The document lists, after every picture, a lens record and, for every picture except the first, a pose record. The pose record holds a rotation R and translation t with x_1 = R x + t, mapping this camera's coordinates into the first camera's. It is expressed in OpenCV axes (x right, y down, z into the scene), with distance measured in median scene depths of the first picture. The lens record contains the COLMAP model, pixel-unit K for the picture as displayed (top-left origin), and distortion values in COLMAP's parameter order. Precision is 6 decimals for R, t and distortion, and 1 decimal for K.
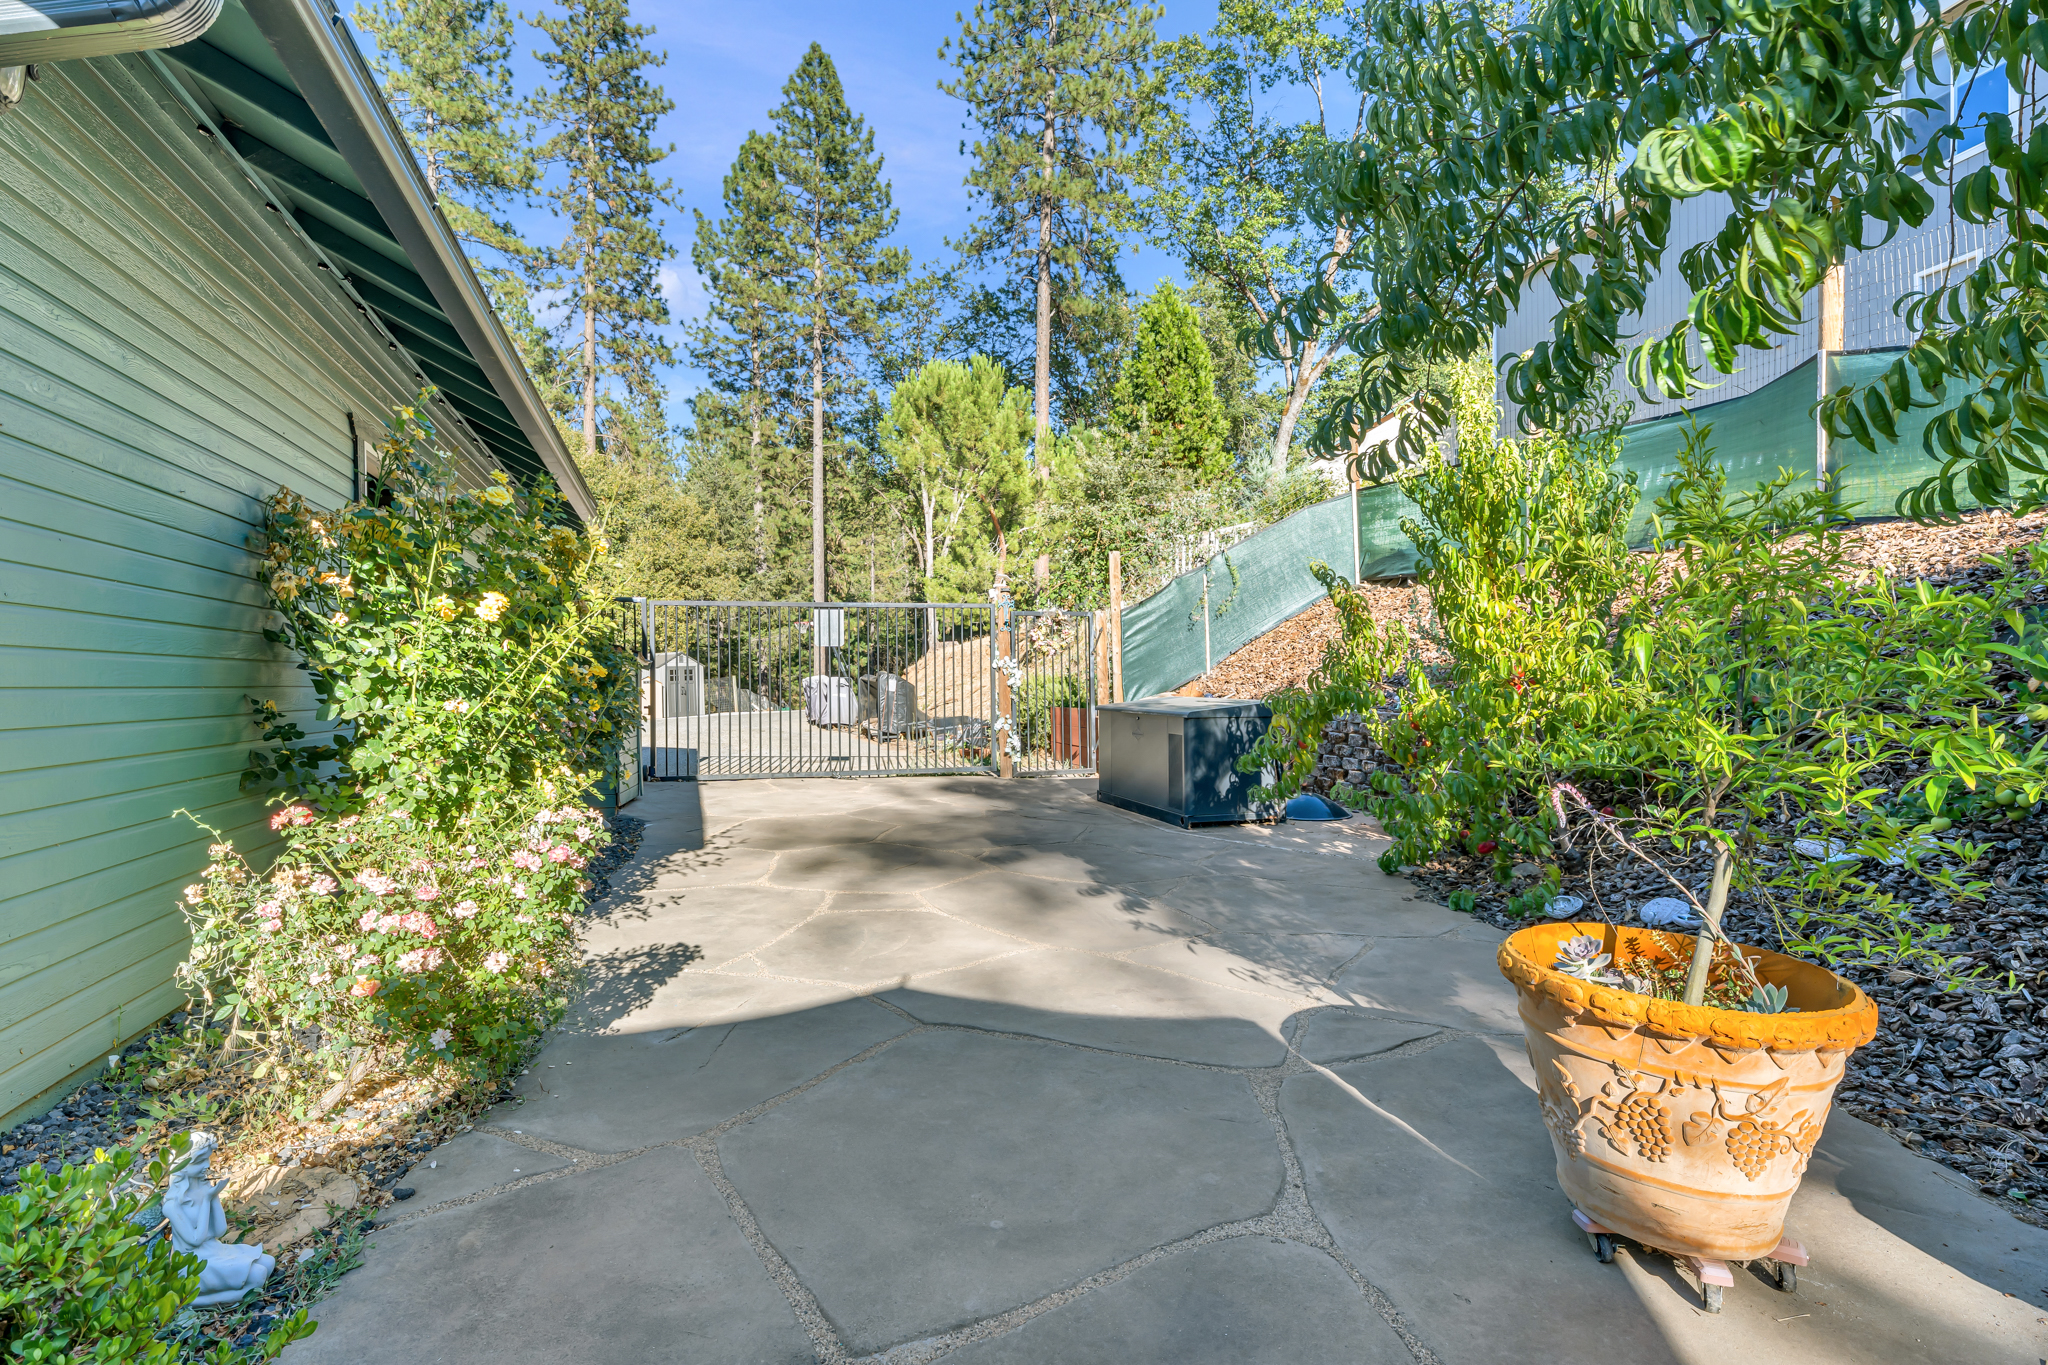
lens RADIAL K [[983.4, 0, 1020.7], [0, 983.4, 677.7], [0, 0, 1]] dist [-0.002706, 0.001157]
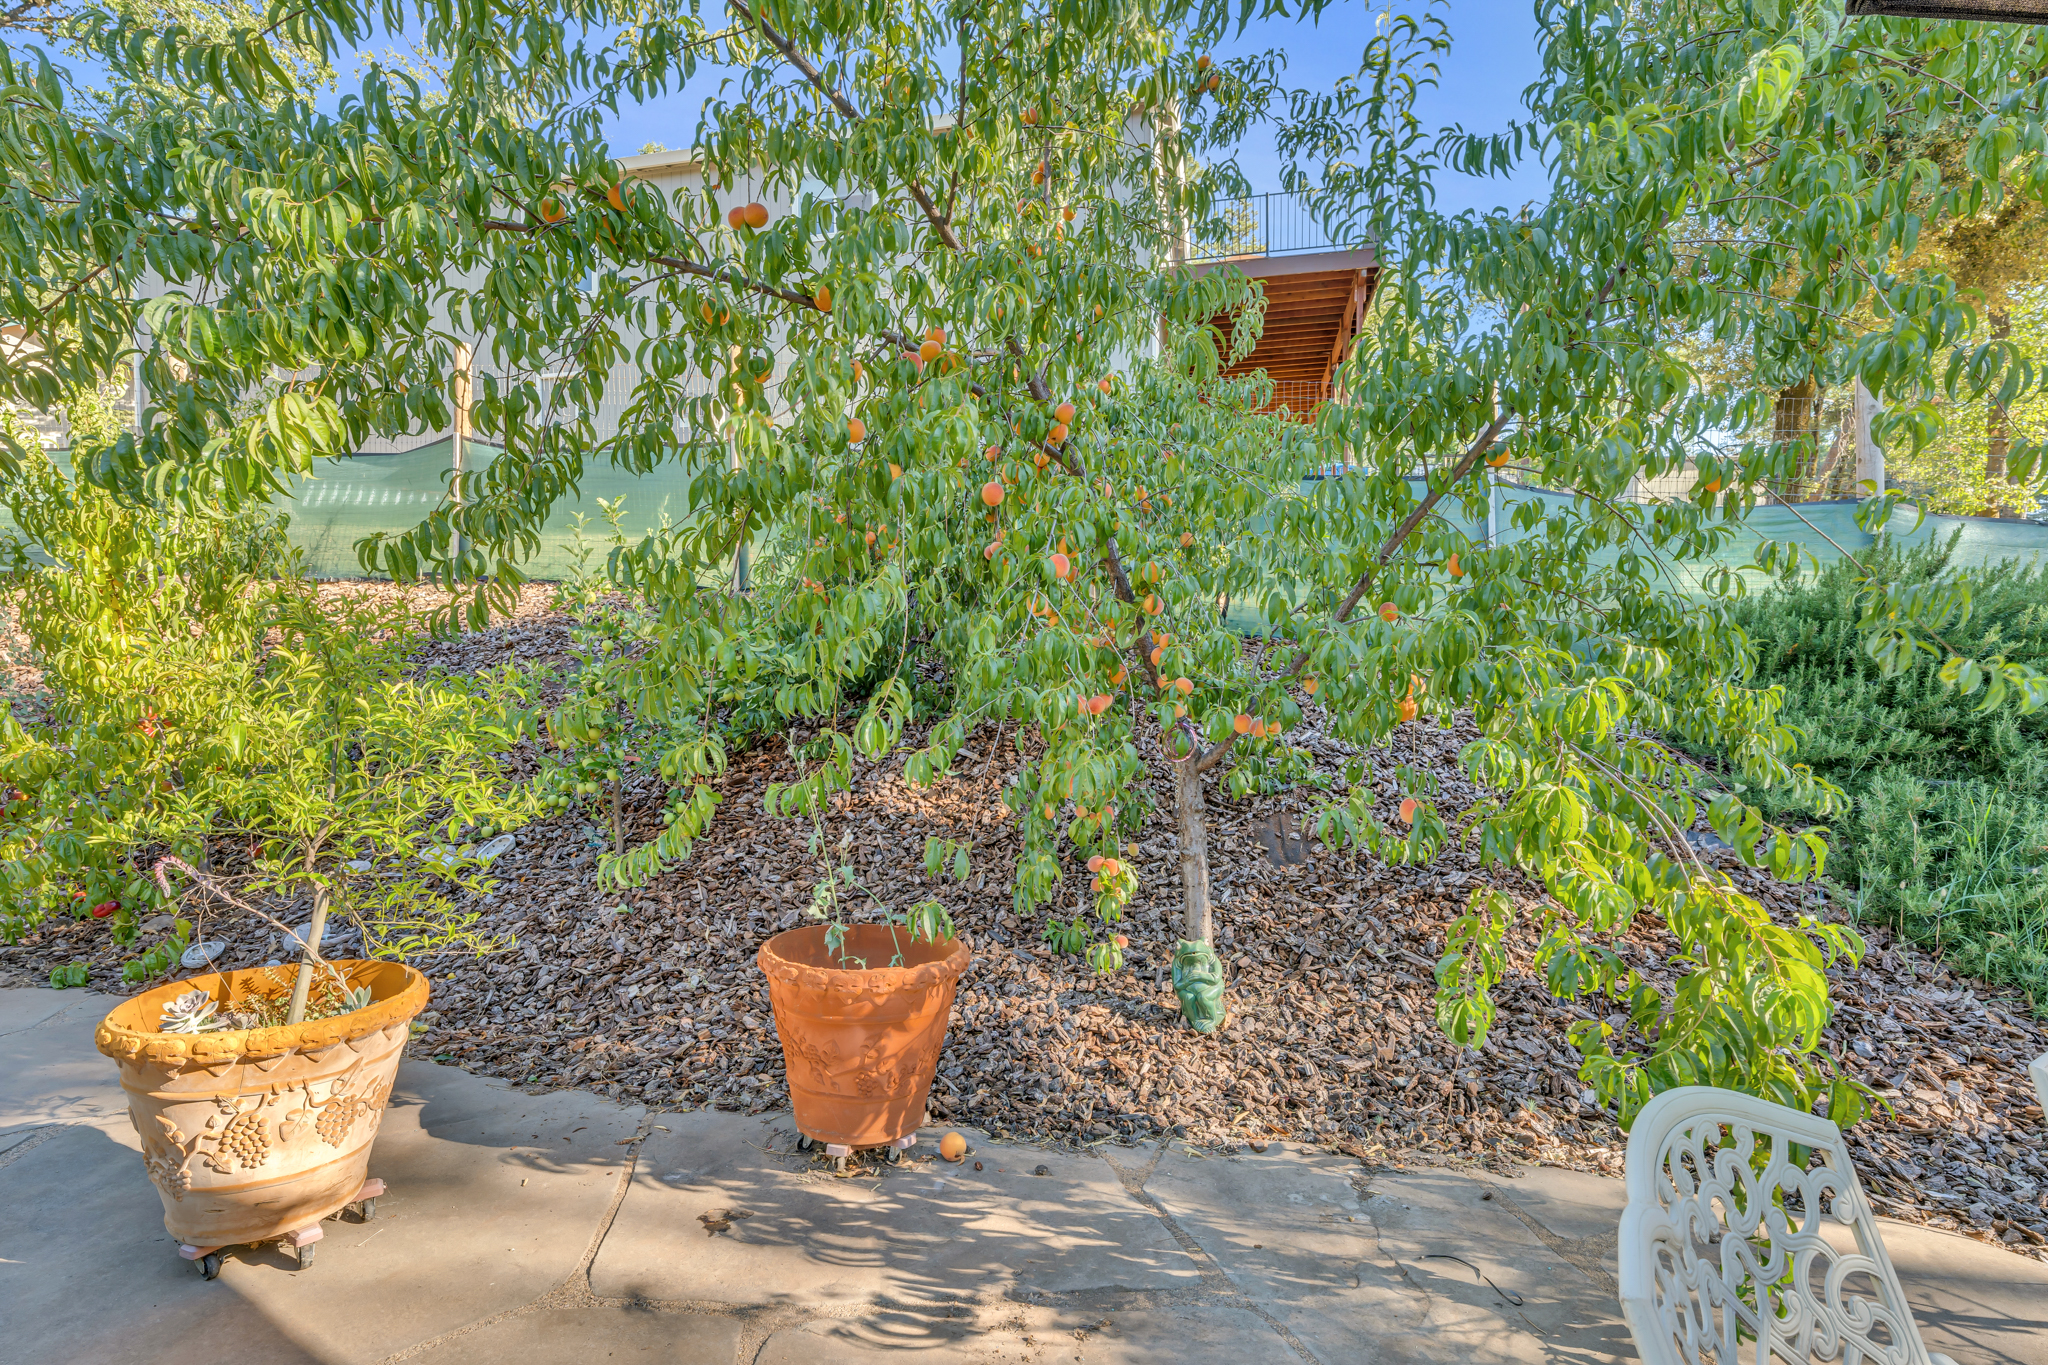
lens RADIAL K [[983.4, 0, 1020.7], [0, 983.4, 677.7], [0, 0, 1]] dist [-0.002706, 0.001157]
pose [[0.384619, 0.000496, 0.923075, -0.083642], [0.001859, 0.999997, -0.001312, -0.085595], [-0.923074, 0.002220, 0.384617, -0.280760]]
